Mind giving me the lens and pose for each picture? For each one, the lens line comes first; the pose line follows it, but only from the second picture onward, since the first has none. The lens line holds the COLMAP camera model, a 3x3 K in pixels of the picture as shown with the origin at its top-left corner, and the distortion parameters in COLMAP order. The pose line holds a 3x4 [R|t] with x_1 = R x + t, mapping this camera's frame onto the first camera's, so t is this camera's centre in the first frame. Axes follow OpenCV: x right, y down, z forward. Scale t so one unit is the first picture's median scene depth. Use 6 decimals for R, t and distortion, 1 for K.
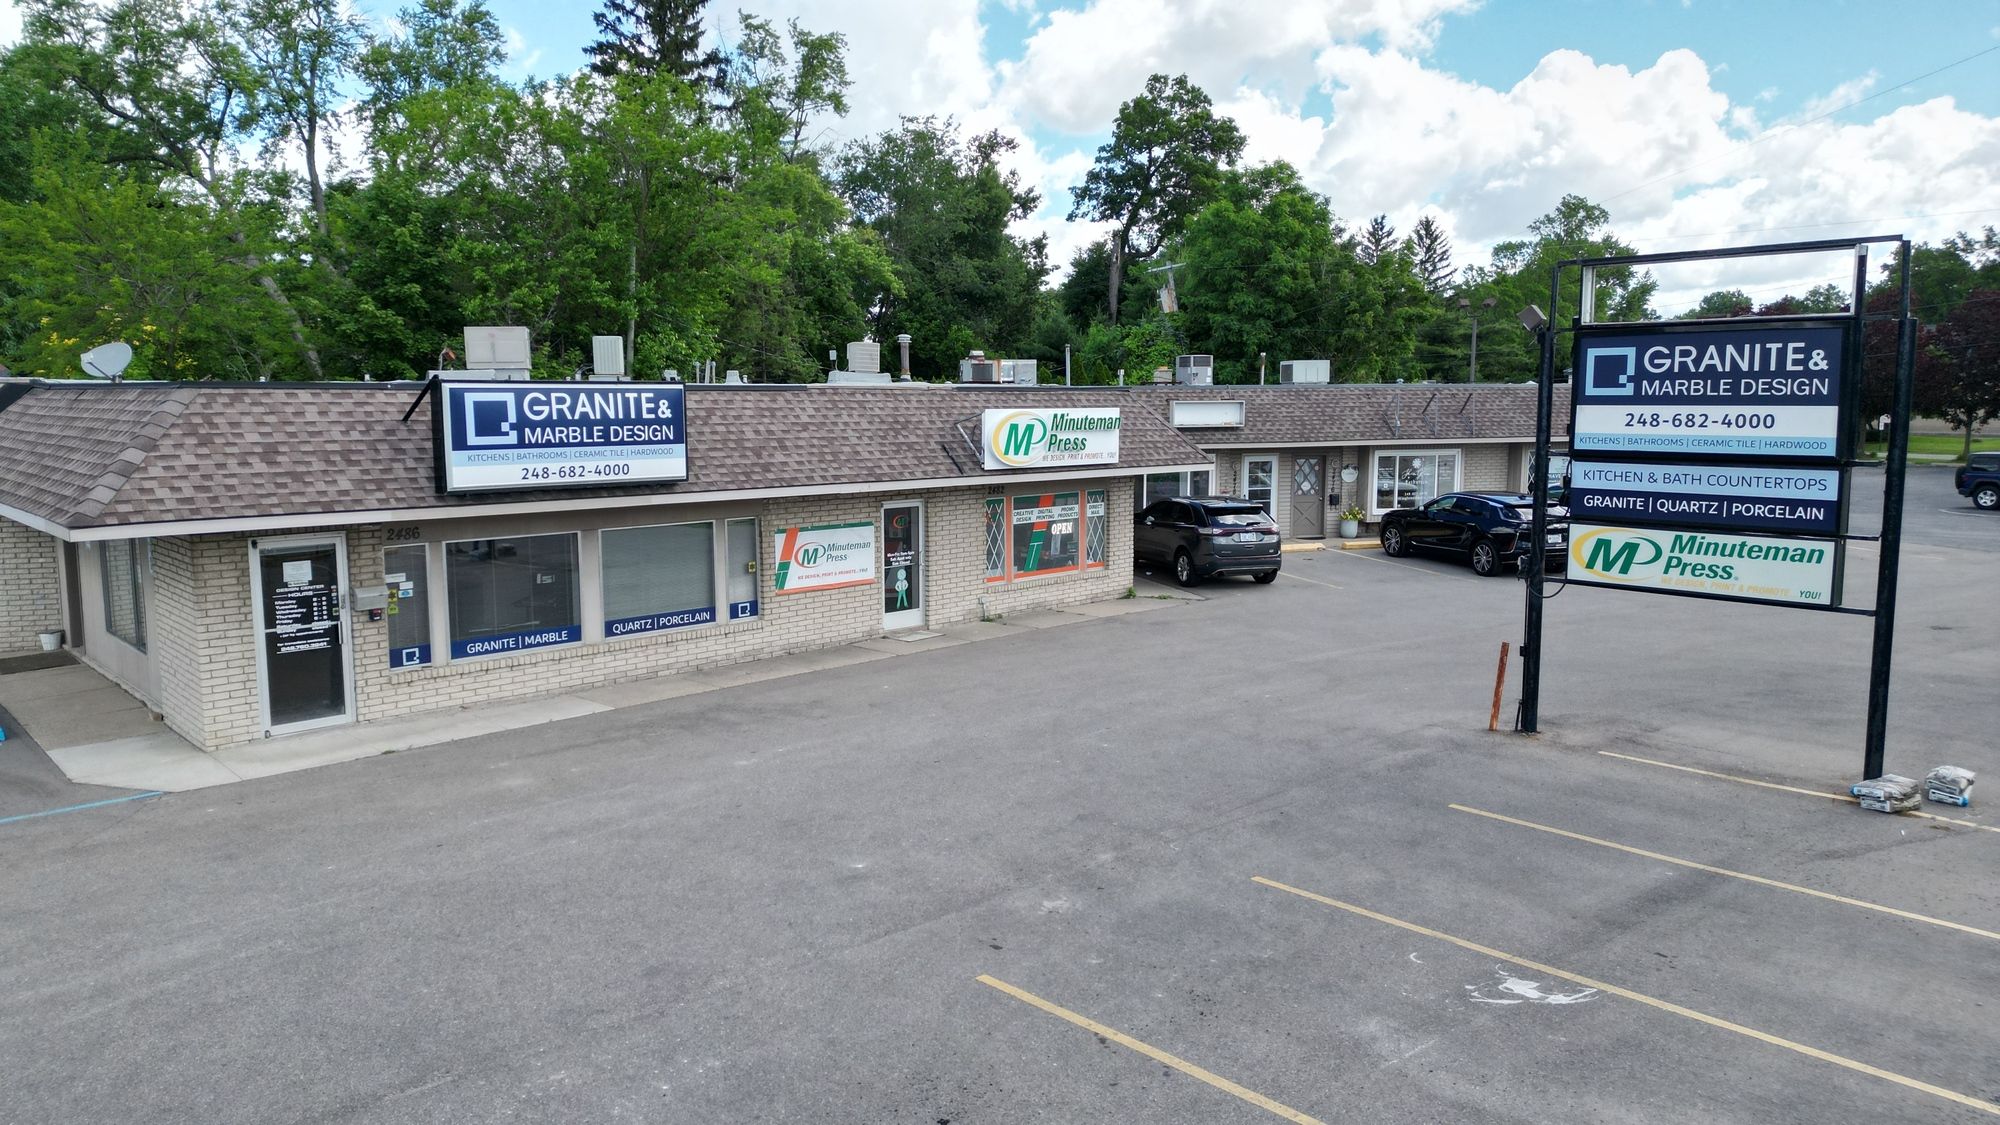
lens RADIAL K [[1391.1, 0, 999.8], [0, 1391.1, 561.9], [0, 0, 1]] dist [0.082793, -0.082840]
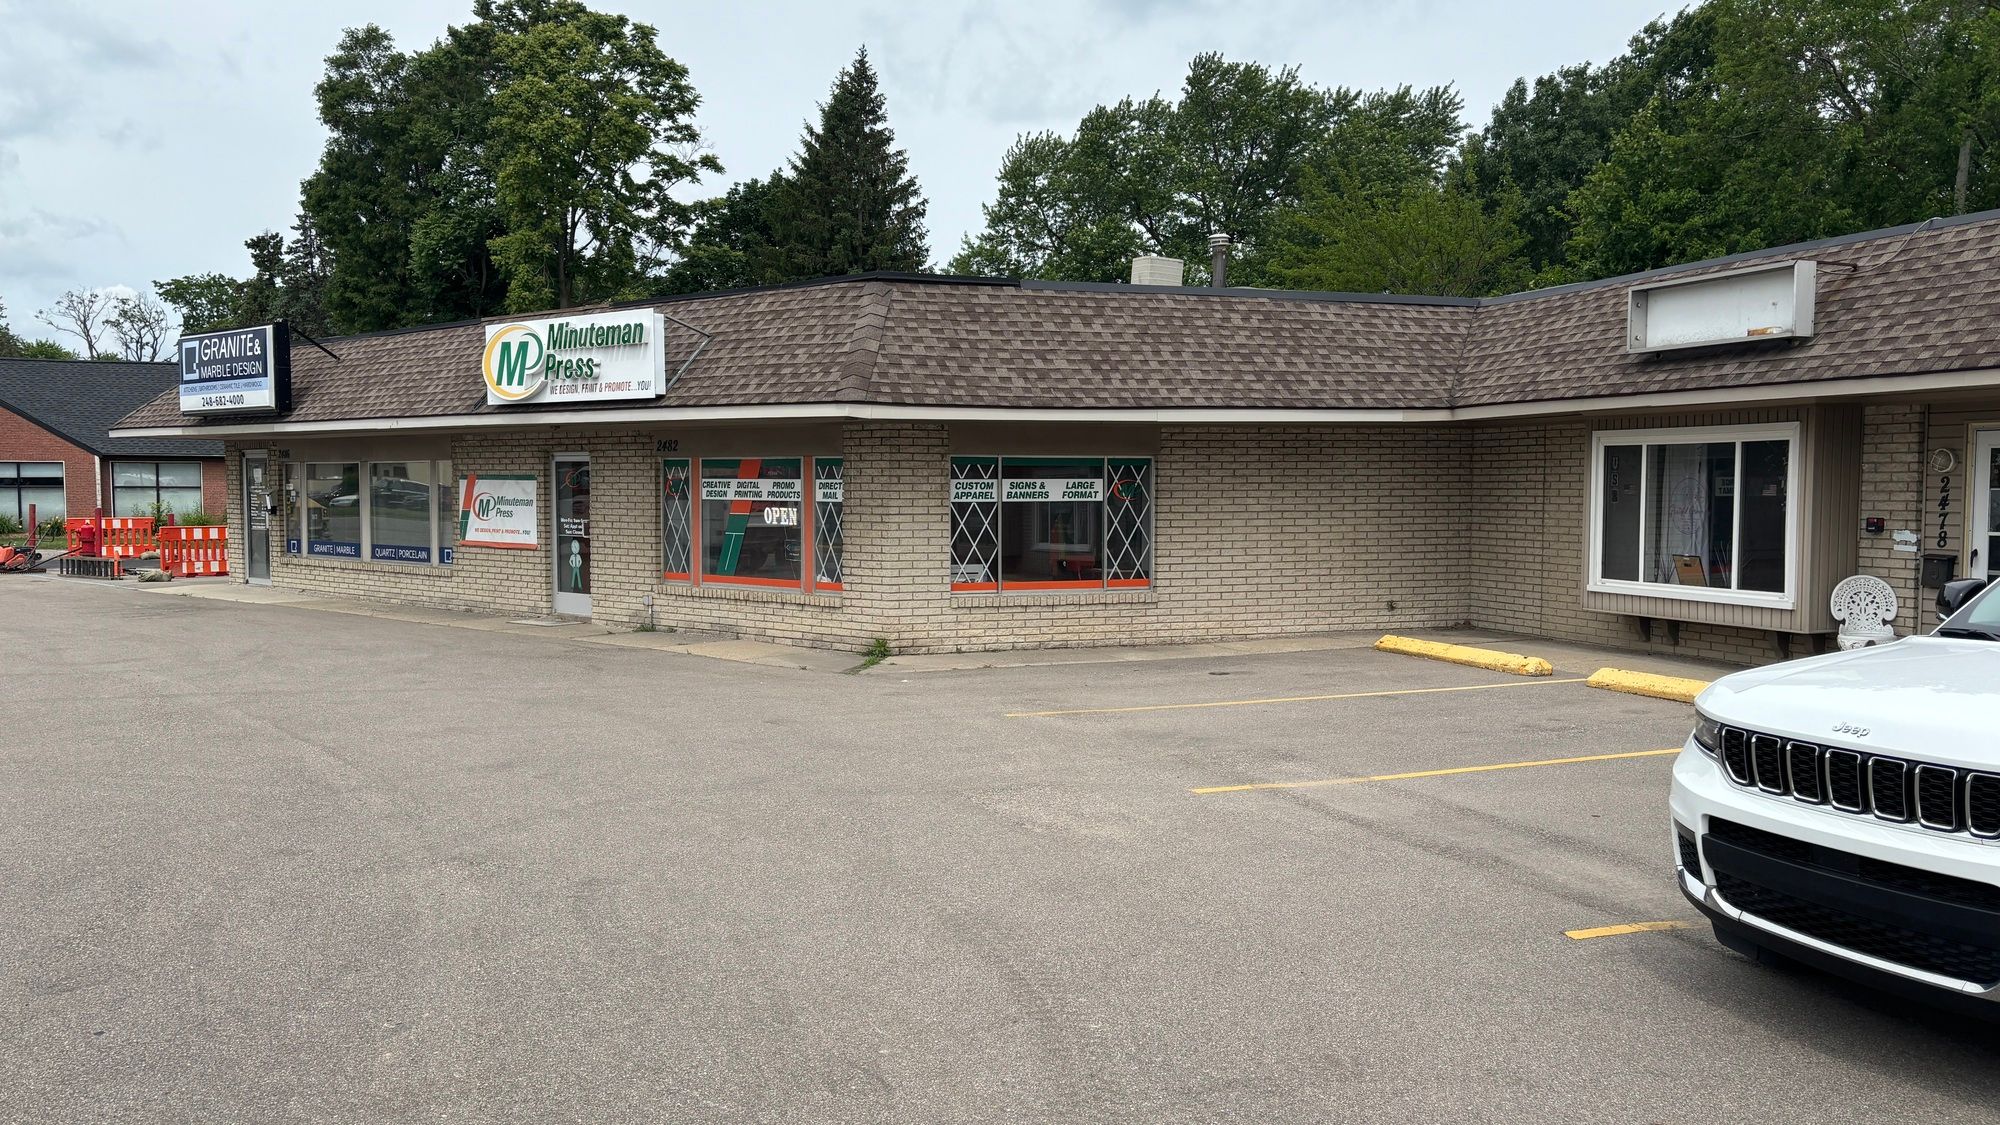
lens RADIAL K [[1549.7, 0, 1014.2], [0, 1549.7, 576.1], [0, 0, 1]] dist [0.065050, -0.064115]
pose [[0.049441, 0.058900, -0.997039, 1.096948], [-0.126235, 0.990623, 0.052262, -0.069378], [0.990767, 0.123278, 0.056413, 1.583948]]
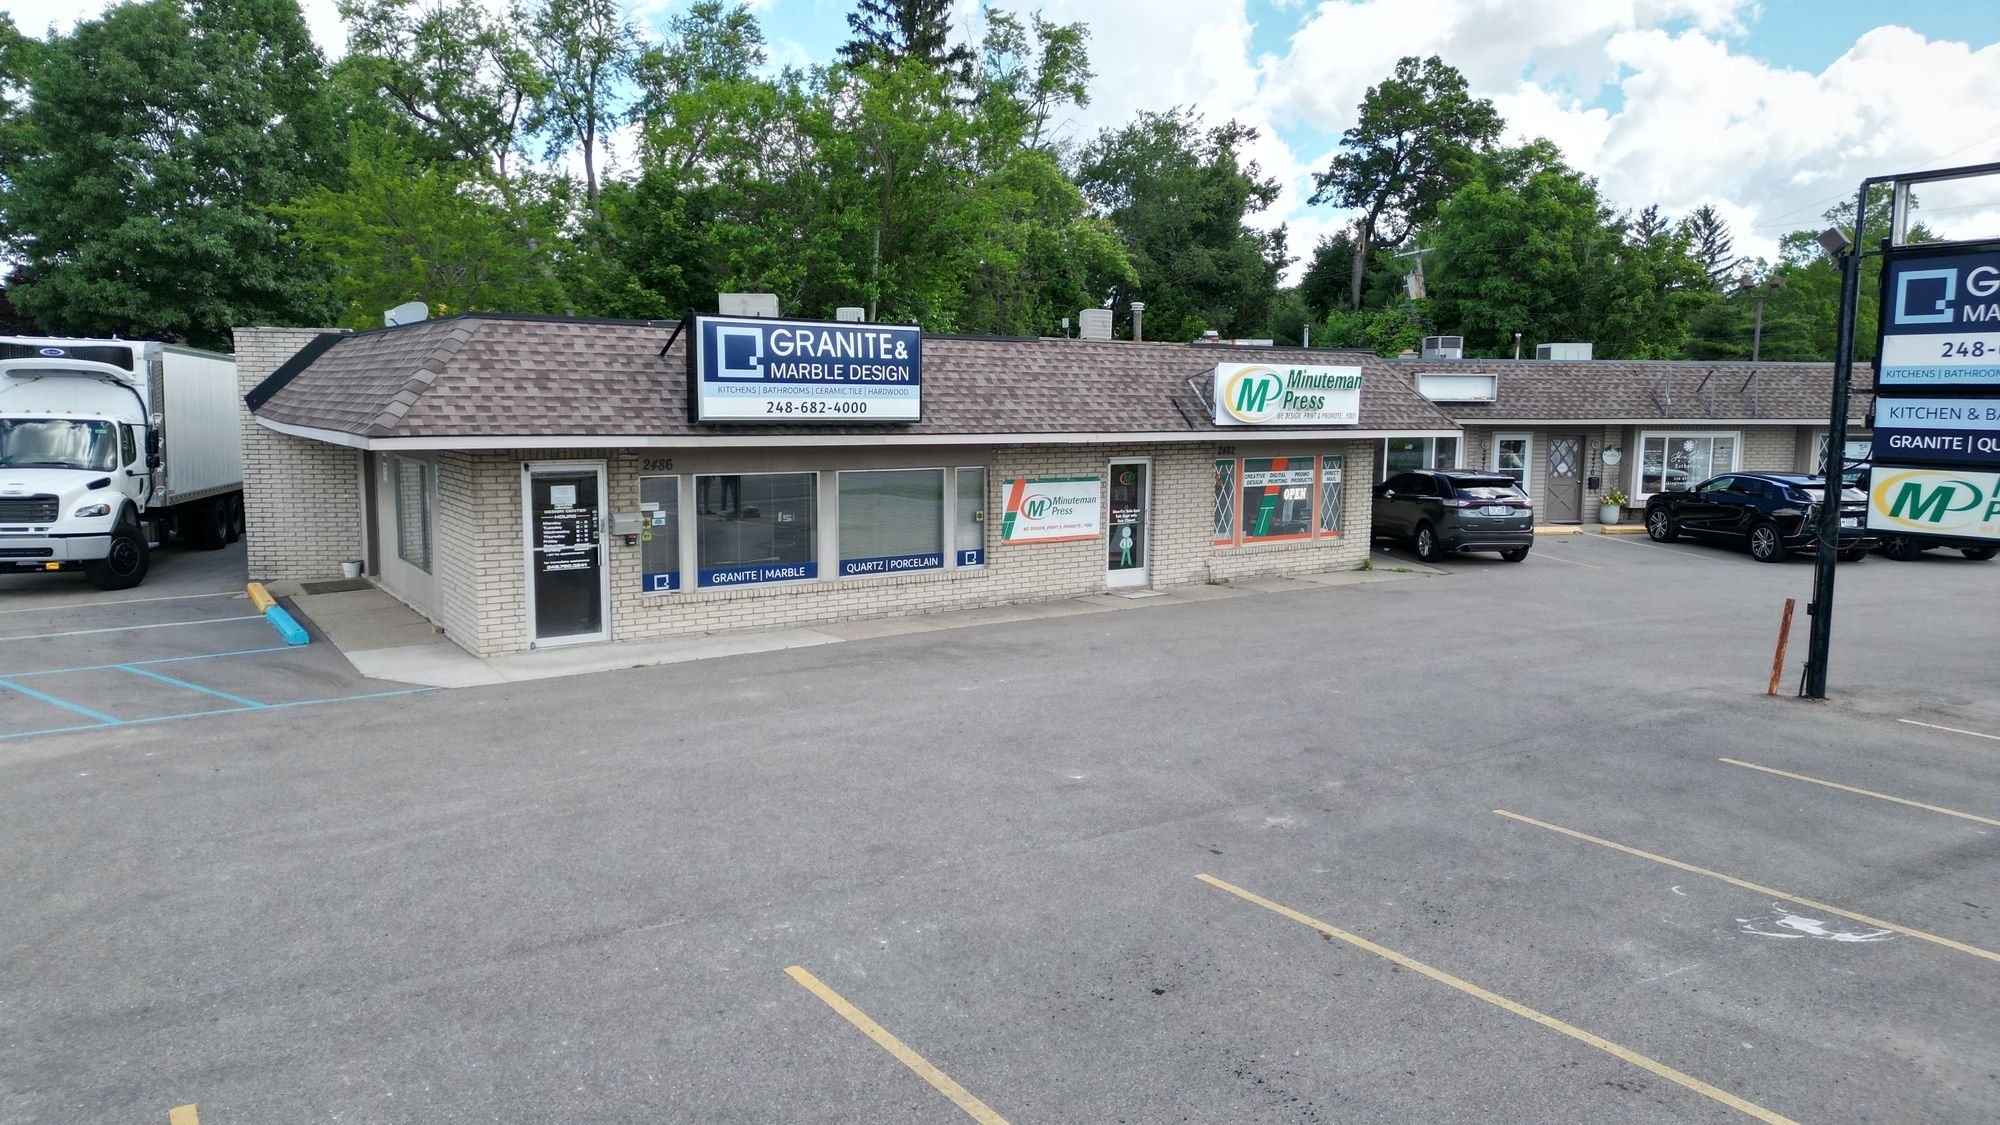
lens RADIAL K [[1391.1, 0, 1000.1], [0, 1391.1, 562.6], [0, 0, 1]] dist [0.082793, -0.082840]
pose [[0.986588, 0.029583, -0.160526, -0.000381], [-0.029960, 0.999551, 0.000071, 0.044379], [0.160457, 0.004740, 0.987032, 0.007487]]
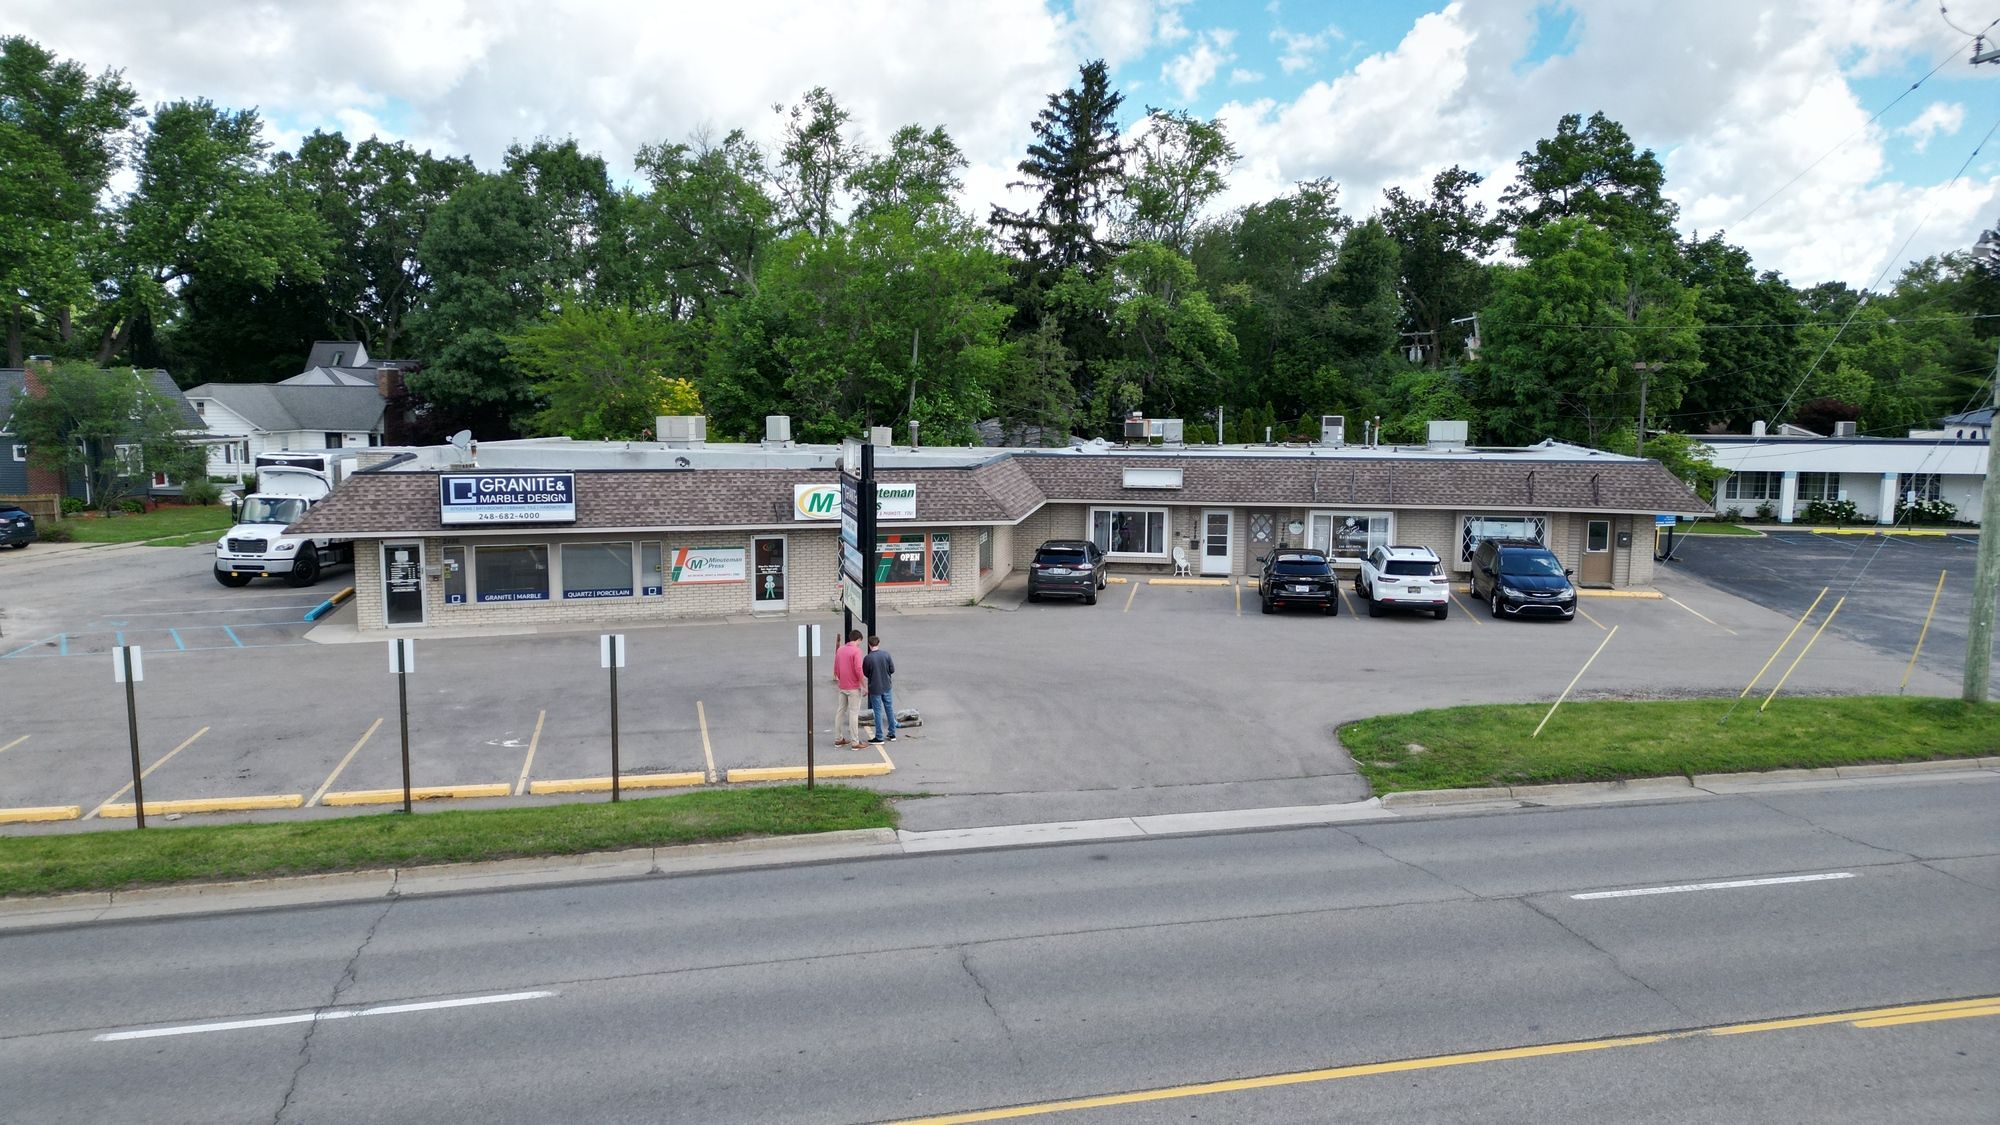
lens RADIAL K [[1391.1, 0, 1001.3], [0, 1391.1, 567.8], [0, 0, 1]] dist [0.082793, -0.082840]
pose [[0.885008, 0.067205, -0.460699, 1.266172], [-0.064995, 0.997671, 0.020681, -0.075755], [0.461016, 0.011640, 0.887315, -0.494775]]
